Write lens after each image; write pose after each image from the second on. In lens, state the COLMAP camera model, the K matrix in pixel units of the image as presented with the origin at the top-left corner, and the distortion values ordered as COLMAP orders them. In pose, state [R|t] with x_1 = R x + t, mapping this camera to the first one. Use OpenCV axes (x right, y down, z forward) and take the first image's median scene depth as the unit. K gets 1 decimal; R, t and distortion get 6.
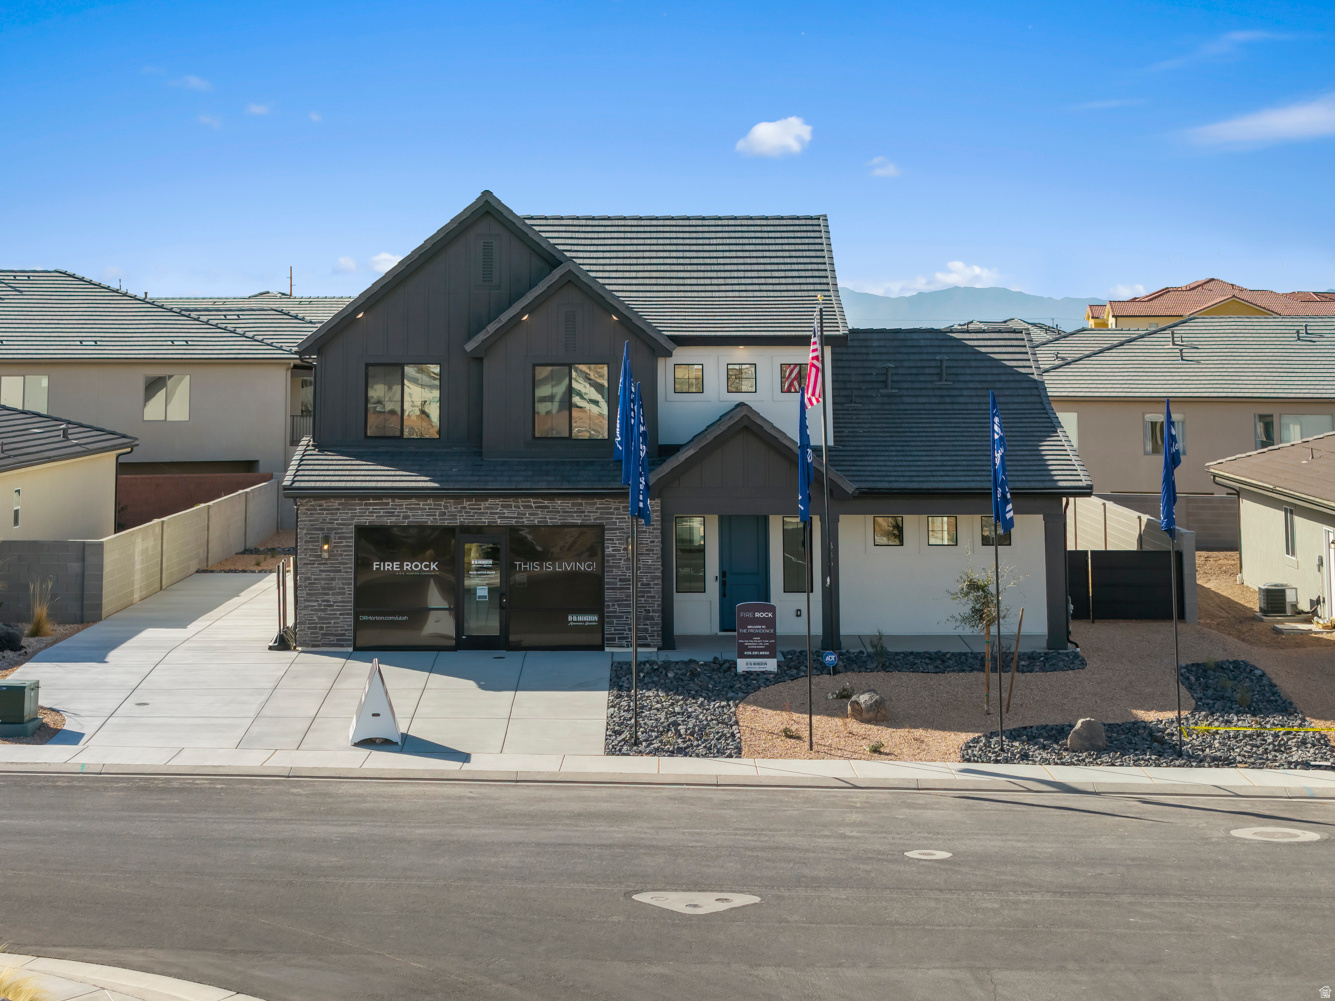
lens RADIAL K [[2778.3, 0, 661.3], [0, 2778.3, 501.7], [0, 0, 1]] dist [-0.095152, 0.000000]
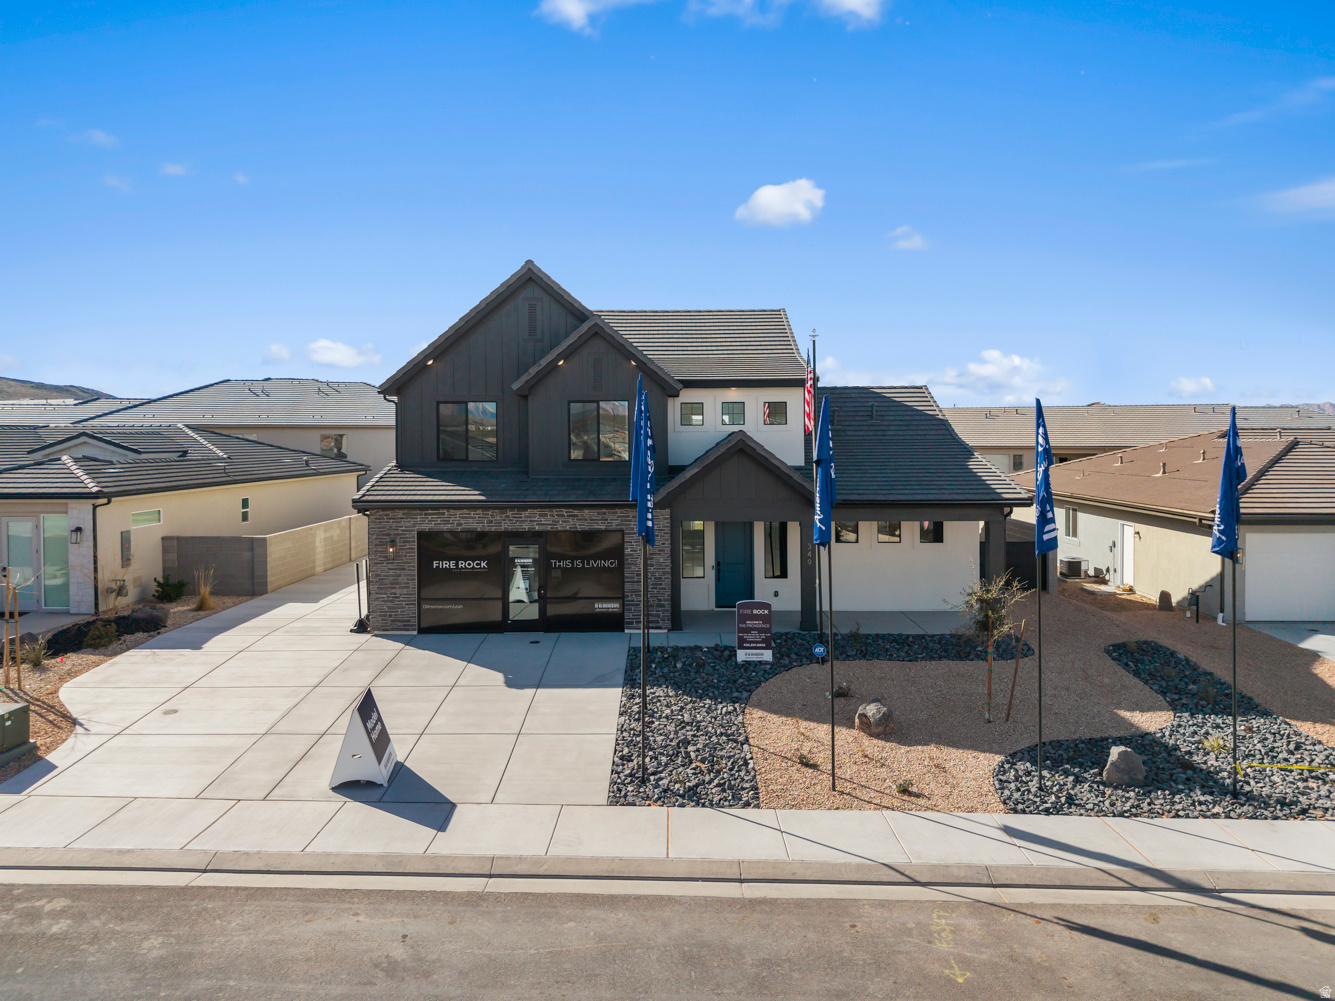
lens RADIAL K [[923.3, 0, 672.3], [0, 923.3, 506.5], [0, 0, 1]] dist [0.011662, -0.017735]
pose [[0.999998, -0.001990, 0.000769, 0.000369], [0.001979, 0.999903, 0.013819, -0.007567], [-0.000796, -0.013817, 0.999904, 0.596167]]
